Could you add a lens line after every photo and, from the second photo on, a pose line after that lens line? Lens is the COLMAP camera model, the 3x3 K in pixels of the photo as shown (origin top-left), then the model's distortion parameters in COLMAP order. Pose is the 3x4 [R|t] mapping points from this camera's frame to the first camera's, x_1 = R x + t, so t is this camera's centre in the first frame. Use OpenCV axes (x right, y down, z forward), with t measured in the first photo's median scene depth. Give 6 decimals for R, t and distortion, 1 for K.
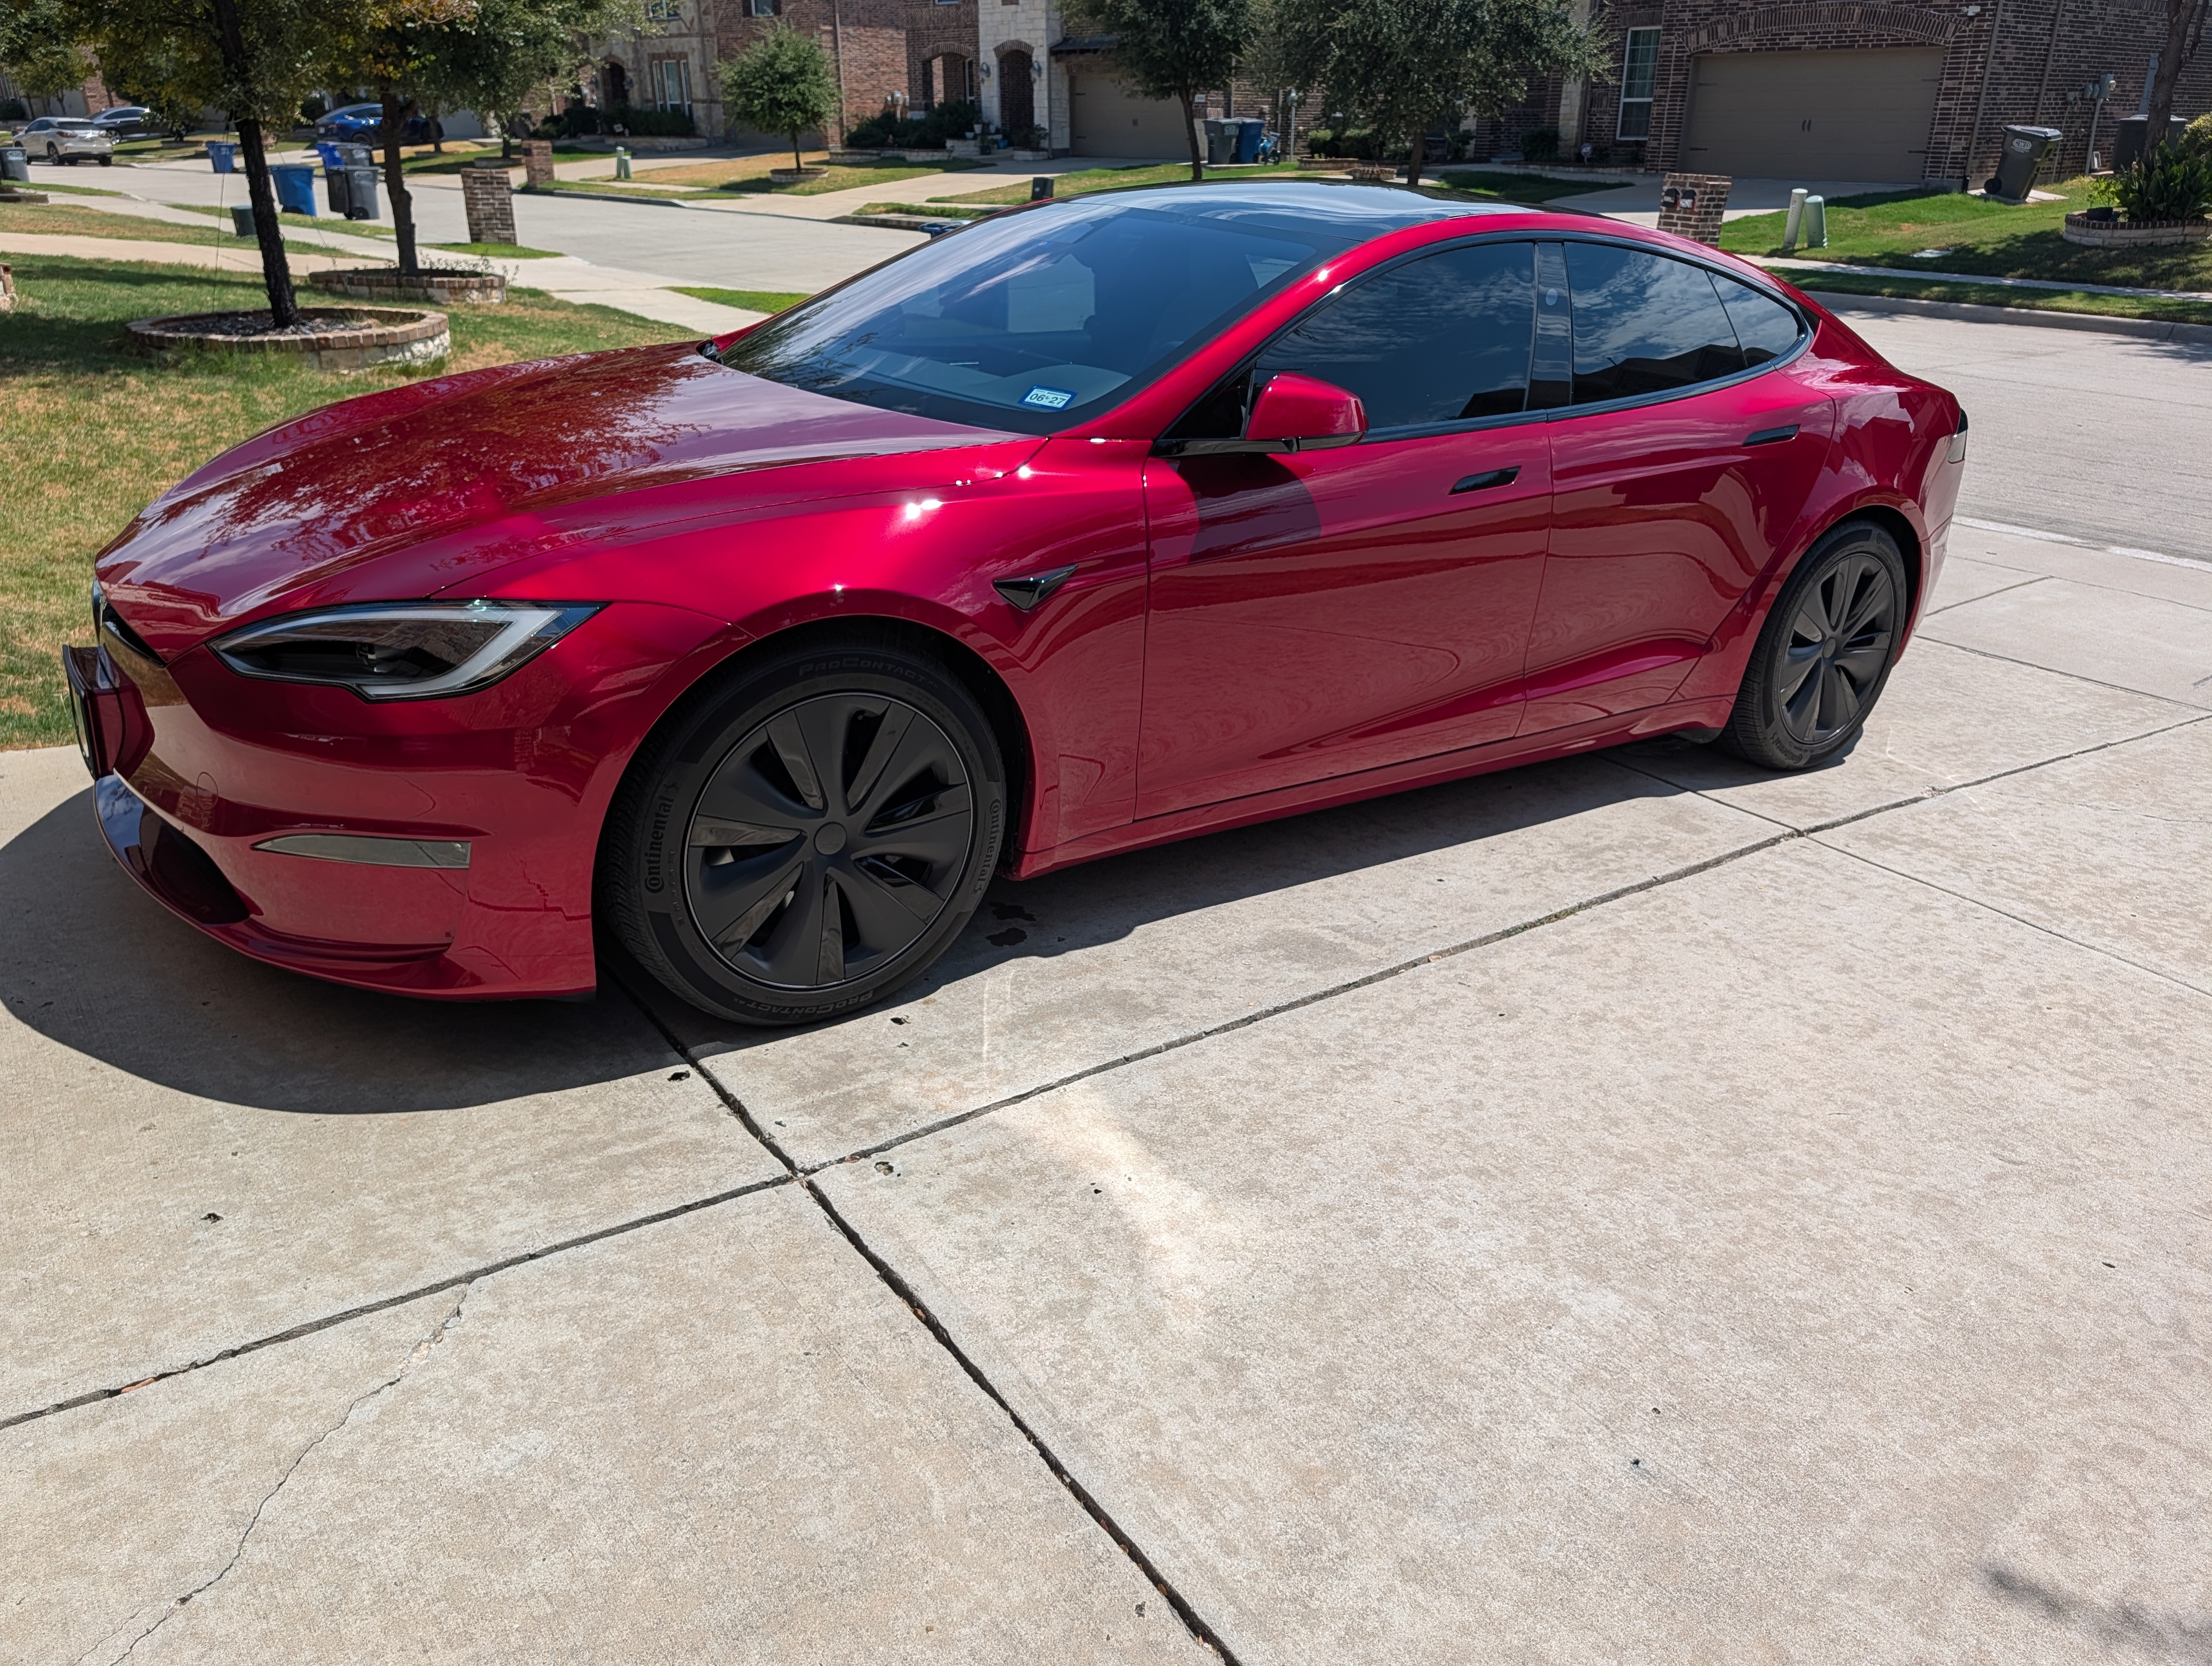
lens RADIAL K [[1712.3, 0, 1106.0], [0, 1712.3, 833.0], [0, 0, 1]] dist [0.006664, 0.005964]
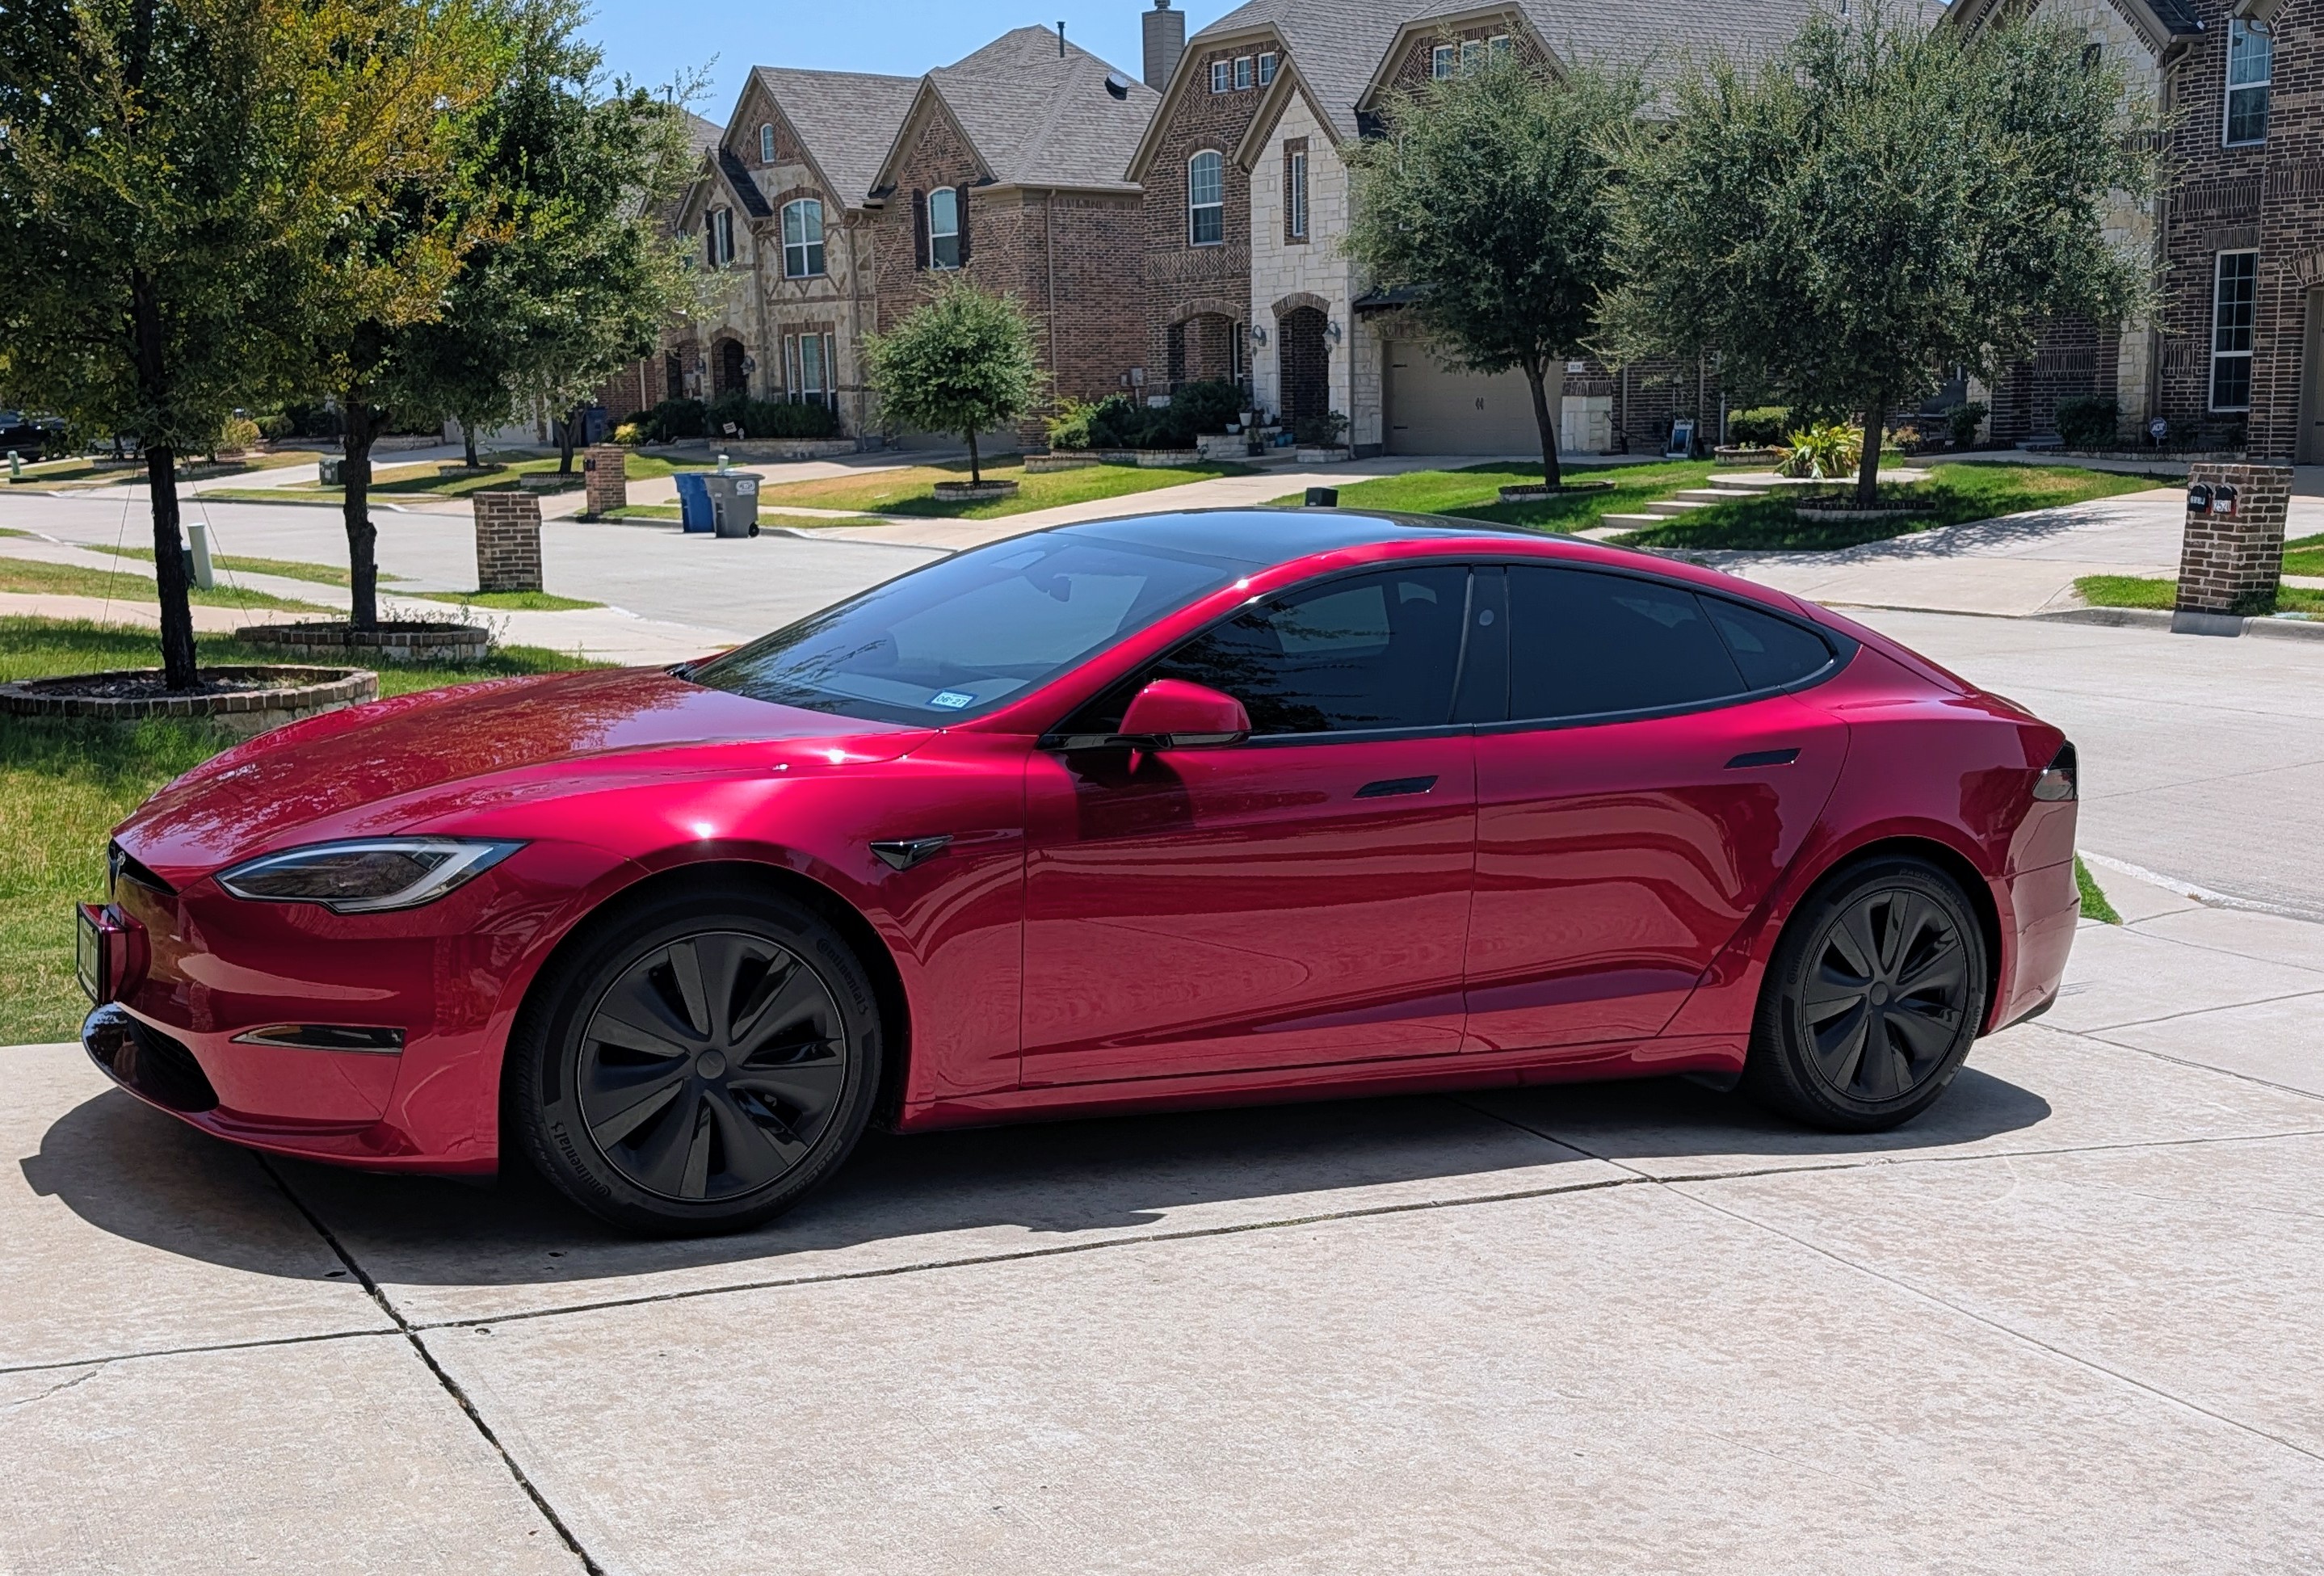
lens RADIAL K [[3358.2, 0, 1162.0], [0, 3358.2, 788.0], [0, 0, 1]] dist [0.219295, -1.056112]
pose [[0.984491, -0.003265, -0.175403, 0.122835], [-0.044388, 0.962657, -0.267061, 0.074737], [0.169725, 0.270705, 0.947582, -0.197963]]
